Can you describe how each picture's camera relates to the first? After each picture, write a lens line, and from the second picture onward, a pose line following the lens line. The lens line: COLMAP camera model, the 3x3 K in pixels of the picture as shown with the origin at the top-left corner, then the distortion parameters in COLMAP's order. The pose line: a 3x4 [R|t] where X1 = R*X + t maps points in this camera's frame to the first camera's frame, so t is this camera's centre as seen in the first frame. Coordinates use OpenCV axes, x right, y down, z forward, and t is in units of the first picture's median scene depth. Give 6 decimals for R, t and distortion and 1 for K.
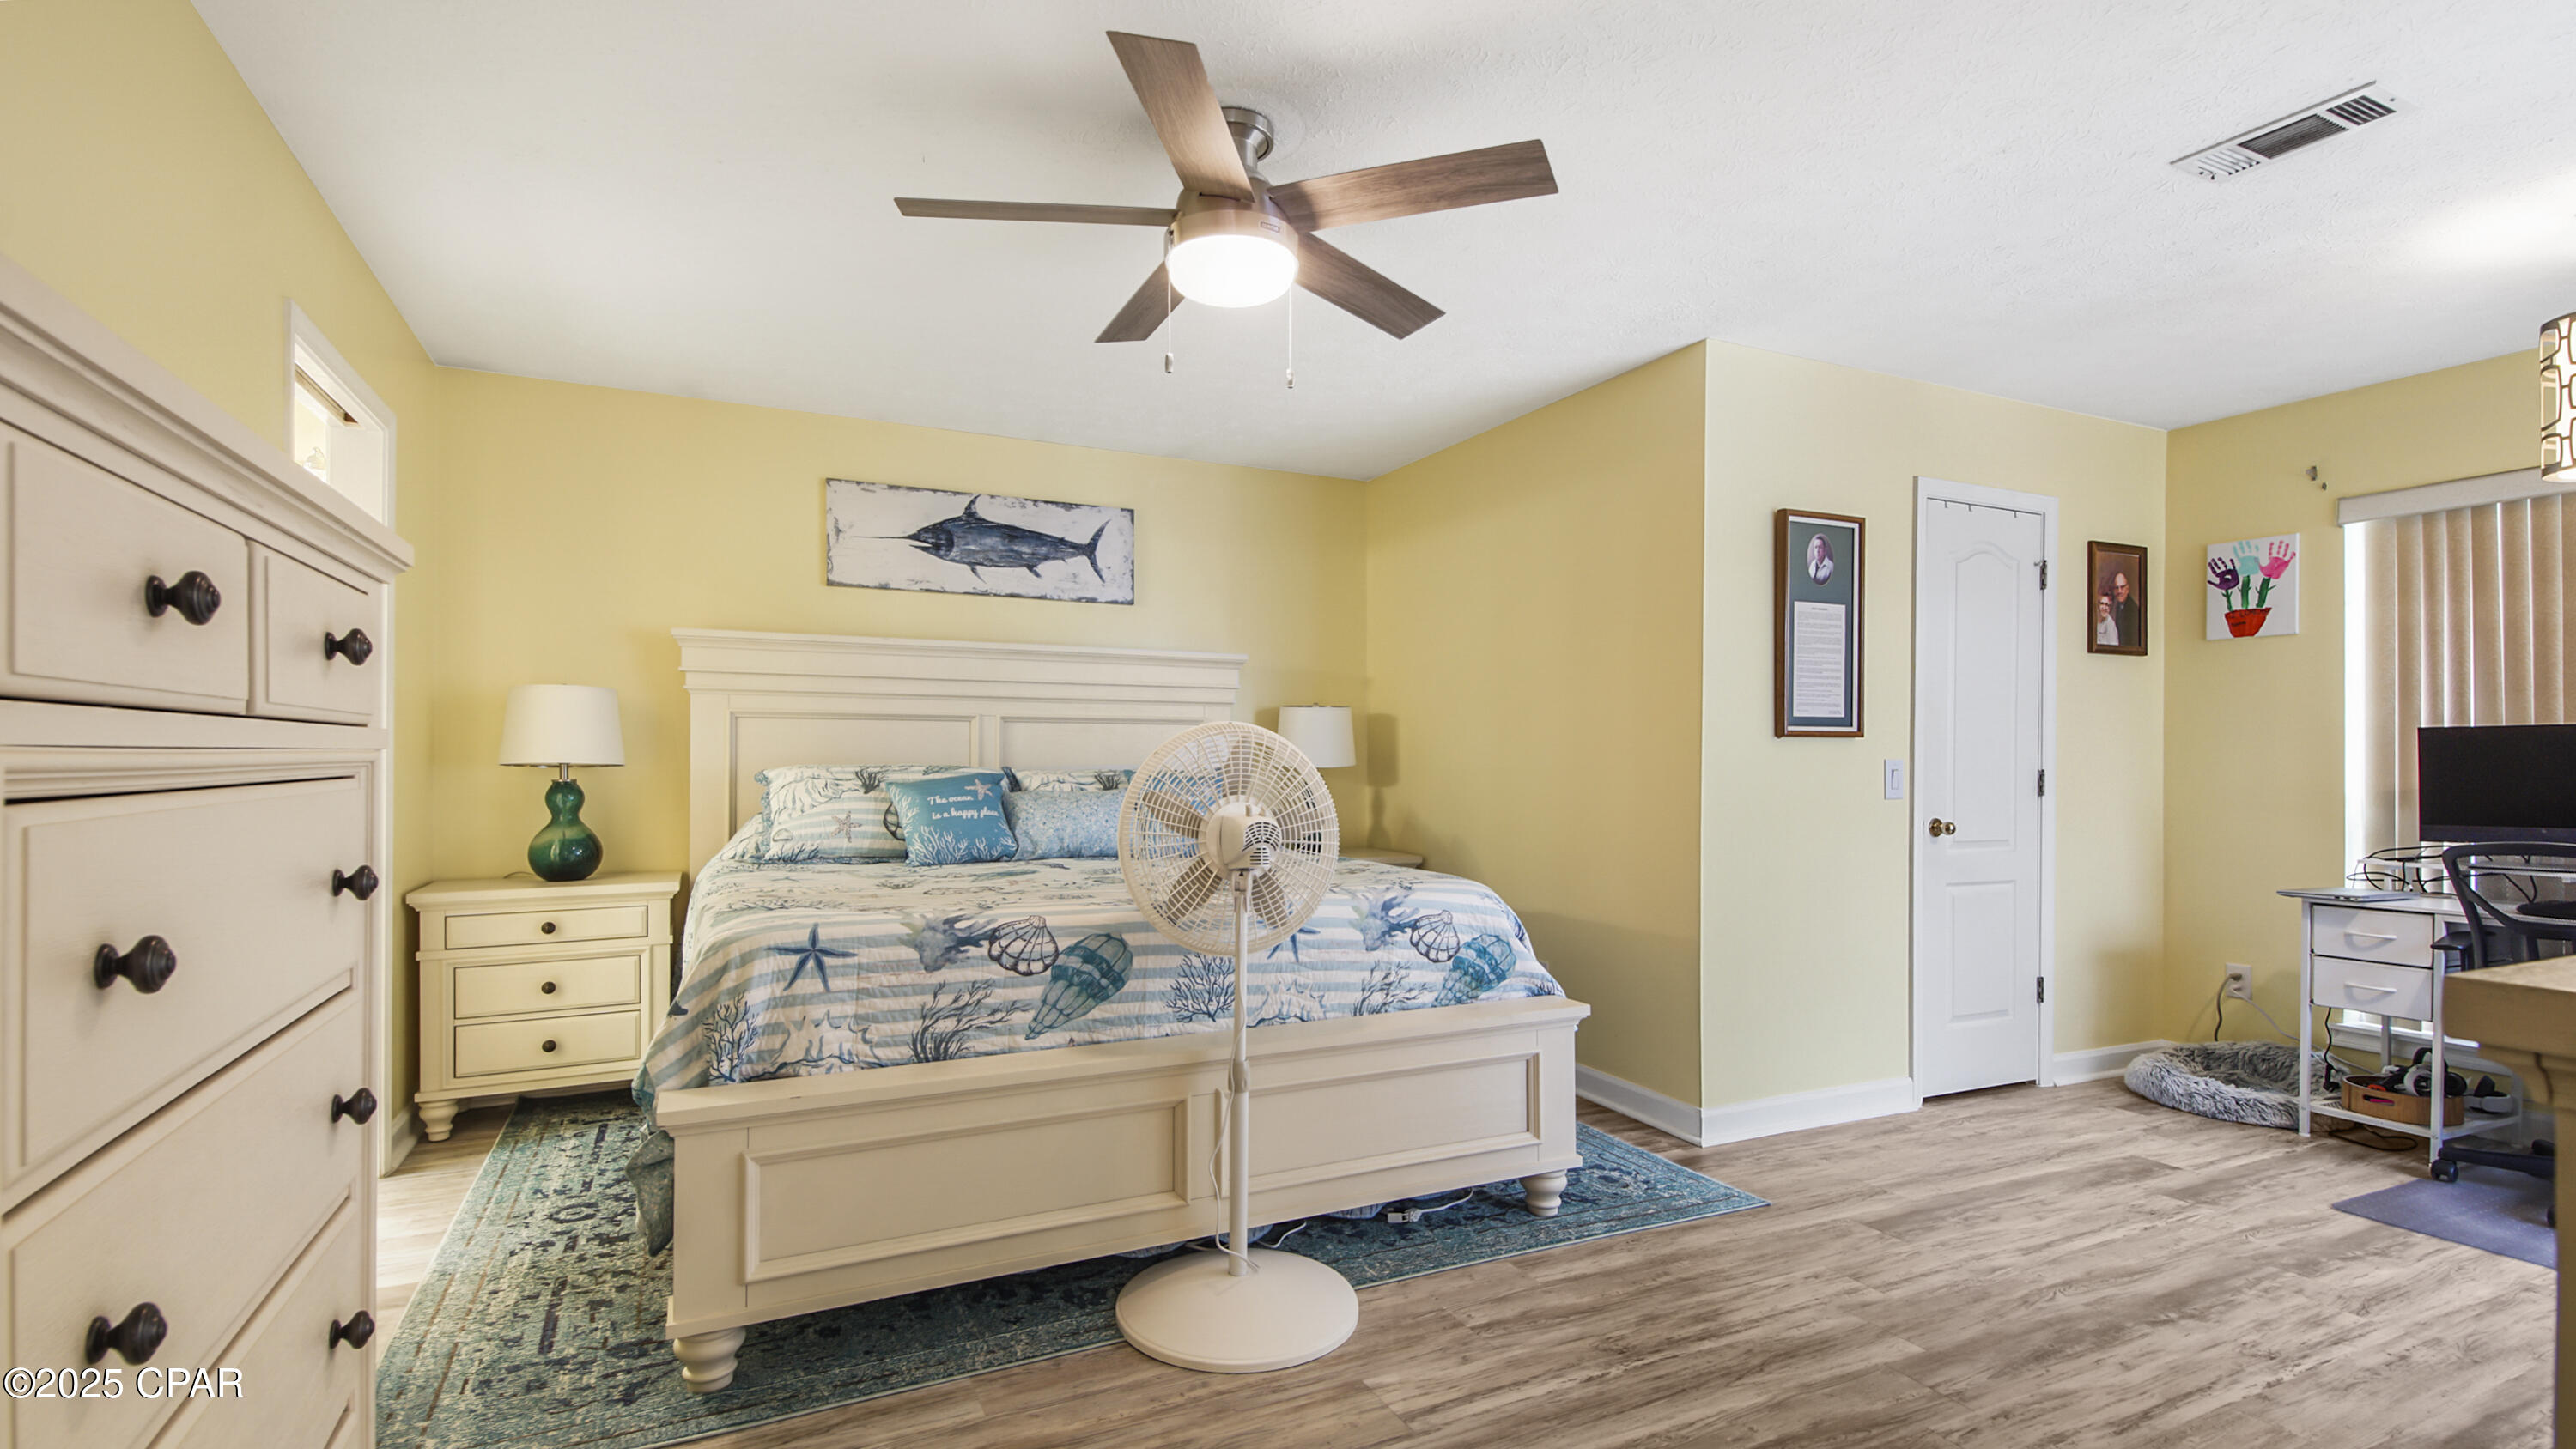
lens RADIAL K [[1180.1, 0, 1278.7], [0, 1180.1, 747.3], [0, 0, 1]] dist [-0.001399, -0.000202]
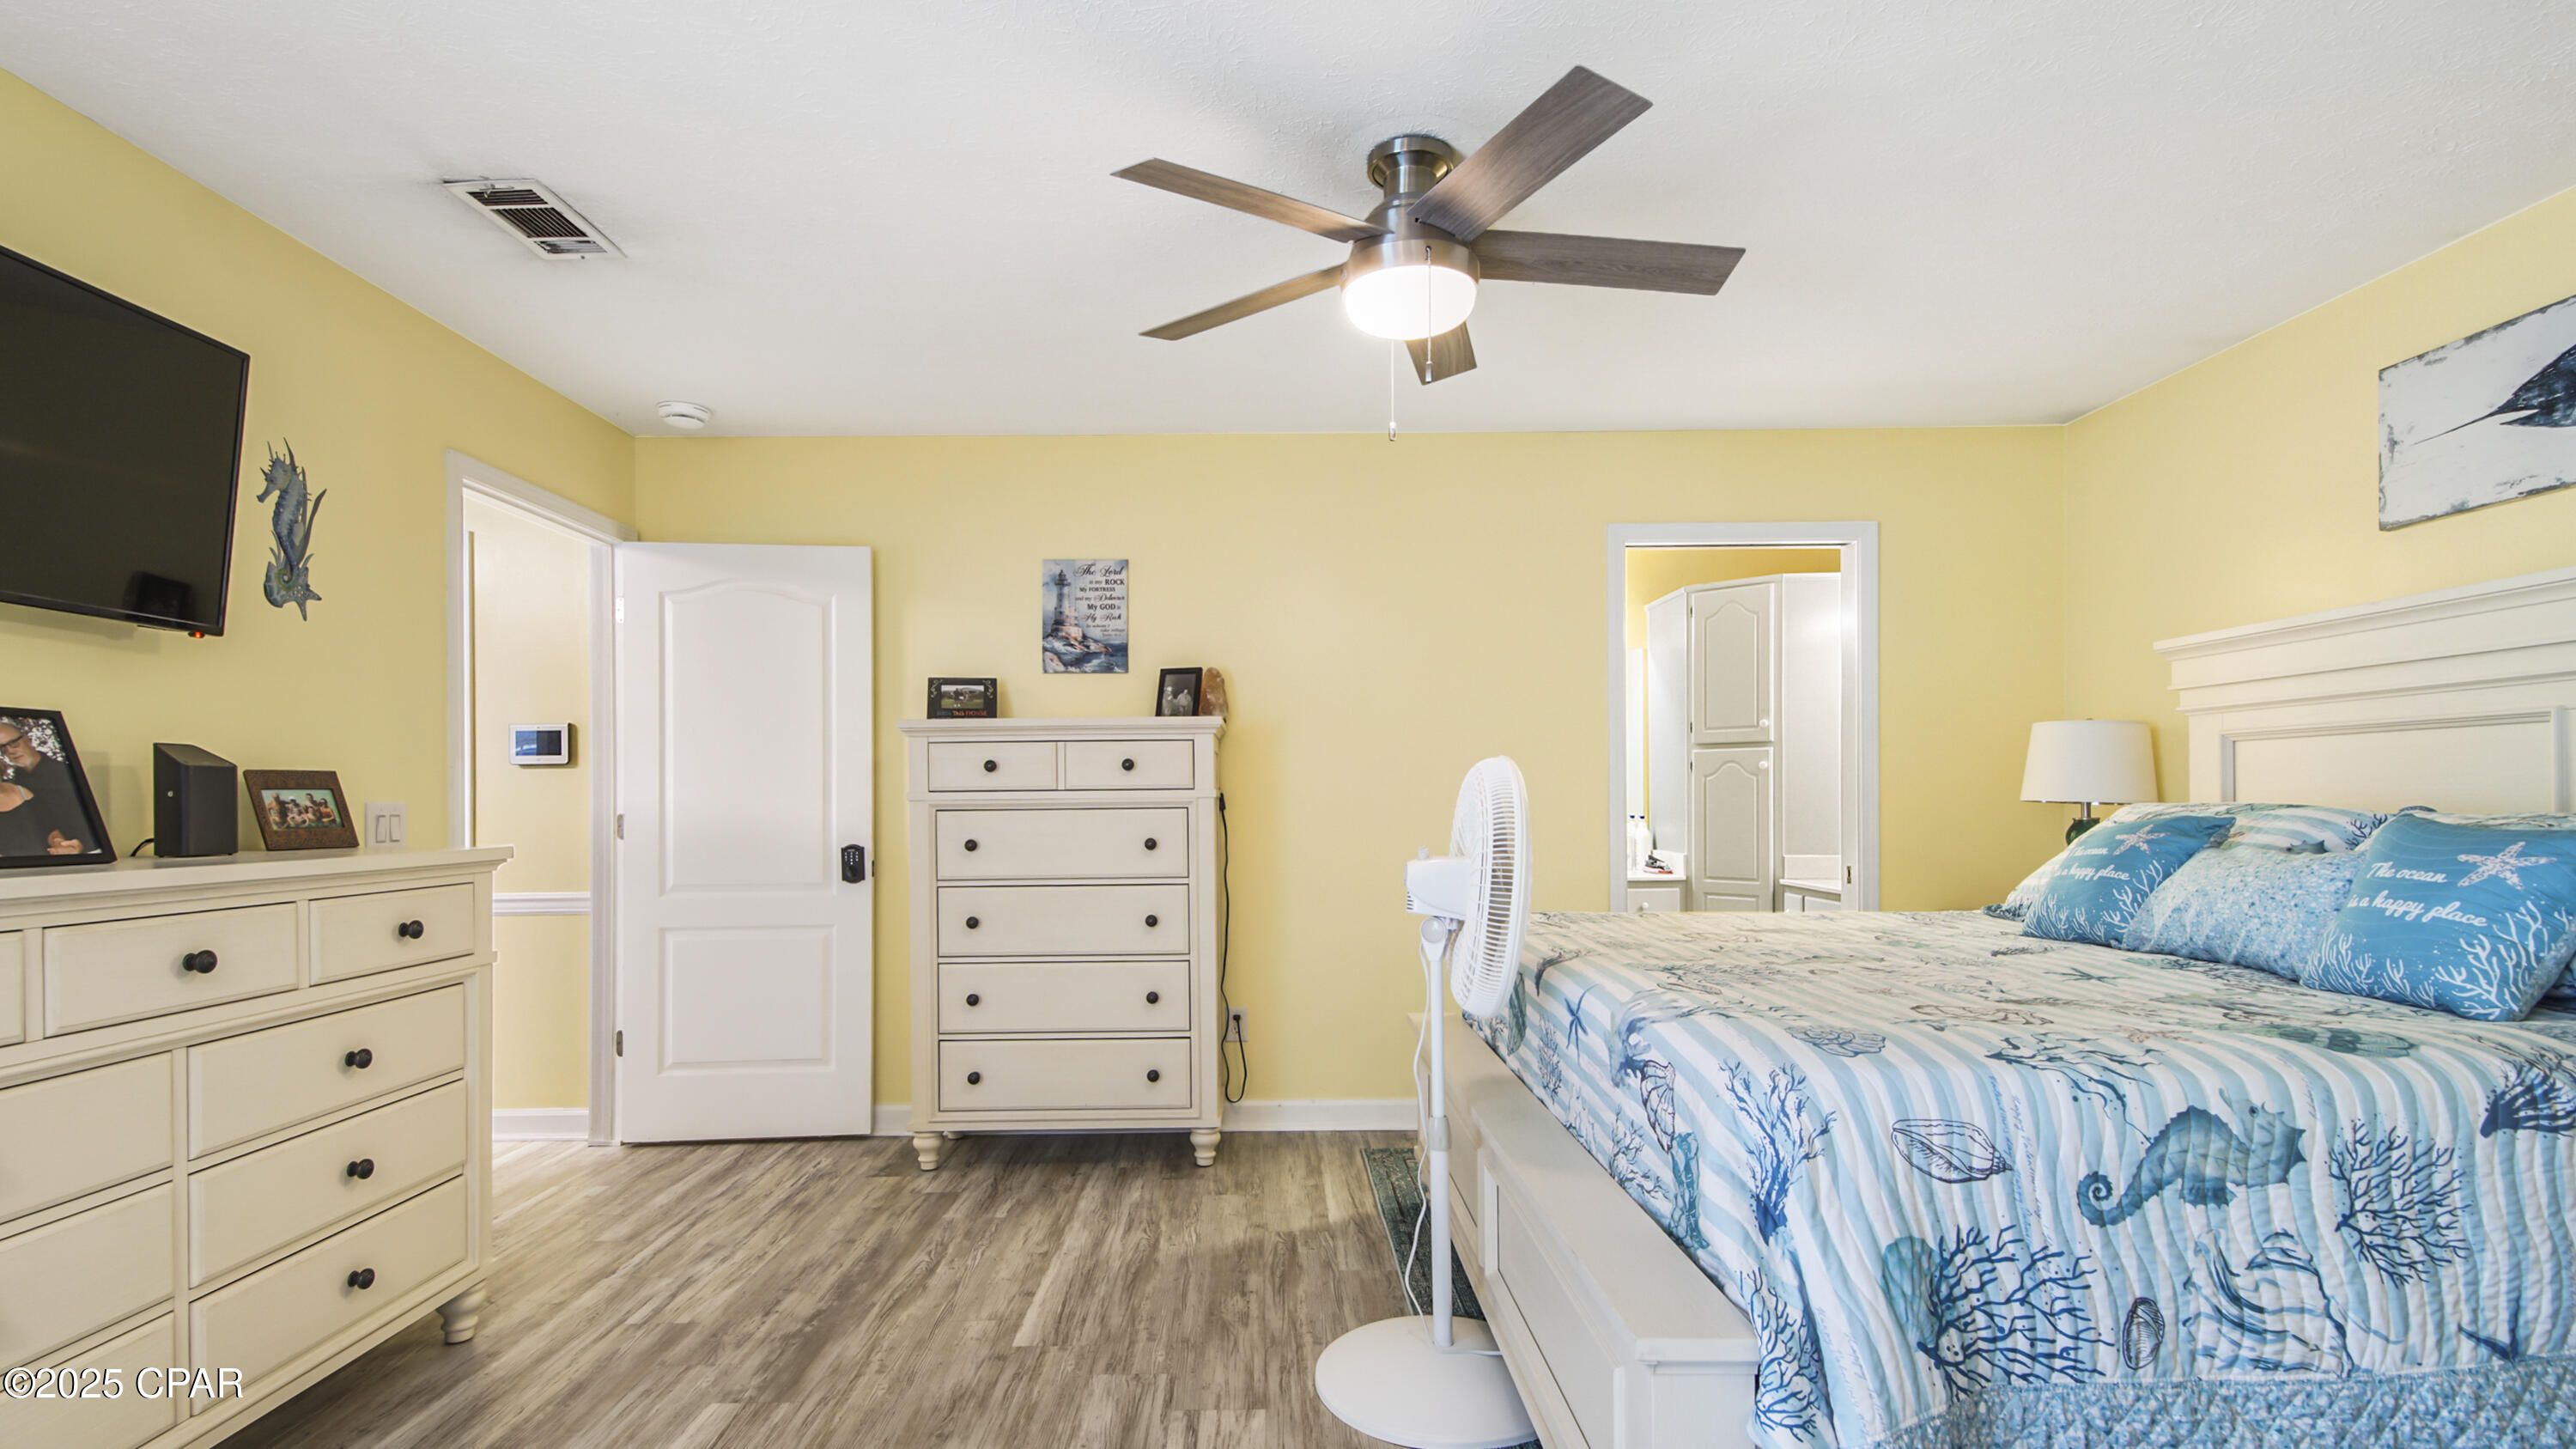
lens RADIAL K [[1180.4, 0, 1250.9], [0, 1180.4, 798.9], [0, 0, 1]] dist [-0.001399, -0.000202]
pose [[-0.447726, -0.002053, -0.894169, 0.564813], [0.012747, 0.999881, -0.008679, 0.011871], [0.894080, -0.015284, -0.447646, 0.831958]]
